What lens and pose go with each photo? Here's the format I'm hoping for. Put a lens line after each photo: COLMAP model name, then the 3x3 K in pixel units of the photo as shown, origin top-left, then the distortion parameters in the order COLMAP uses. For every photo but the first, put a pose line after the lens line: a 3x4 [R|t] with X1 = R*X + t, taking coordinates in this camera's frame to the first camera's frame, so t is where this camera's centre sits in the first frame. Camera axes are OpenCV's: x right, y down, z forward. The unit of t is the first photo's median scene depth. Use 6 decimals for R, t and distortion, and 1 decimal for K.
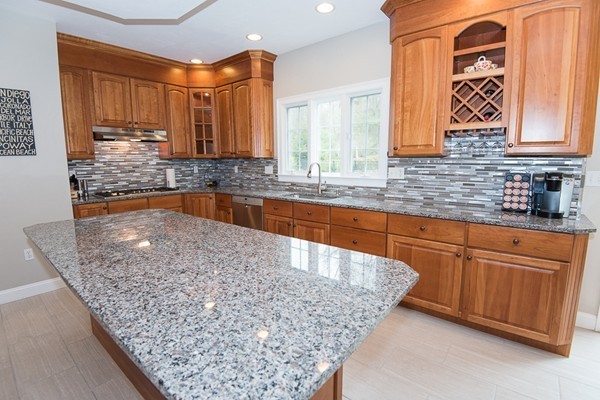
lens RADIAL K [[279.6, 0, 299.5], [0, 279.6, 198.4], [0, 0, 1]] dist [-0.031228, -0.006425]
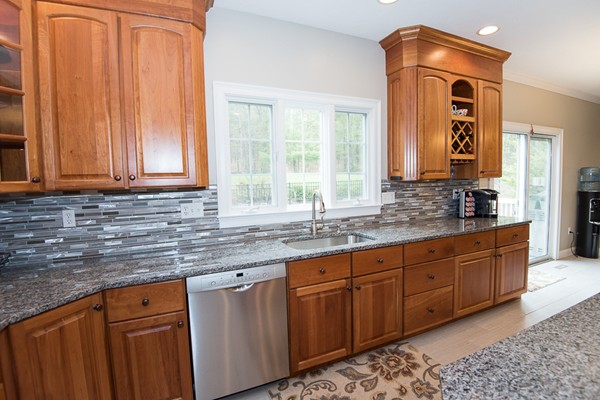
lens RADIAL K [[279.6, 0, 300.7], [0, 279.6, 199.6], [0, 0, 1]] dist [-0.031228, -0.006425]
pose [[0.457612, -0.066382, 0.886671, -0.662169], [0.144869, 0.989451, -0.000691, -0.128547], [-0.877271, 0.128768, 0.462401, 0.812699]]
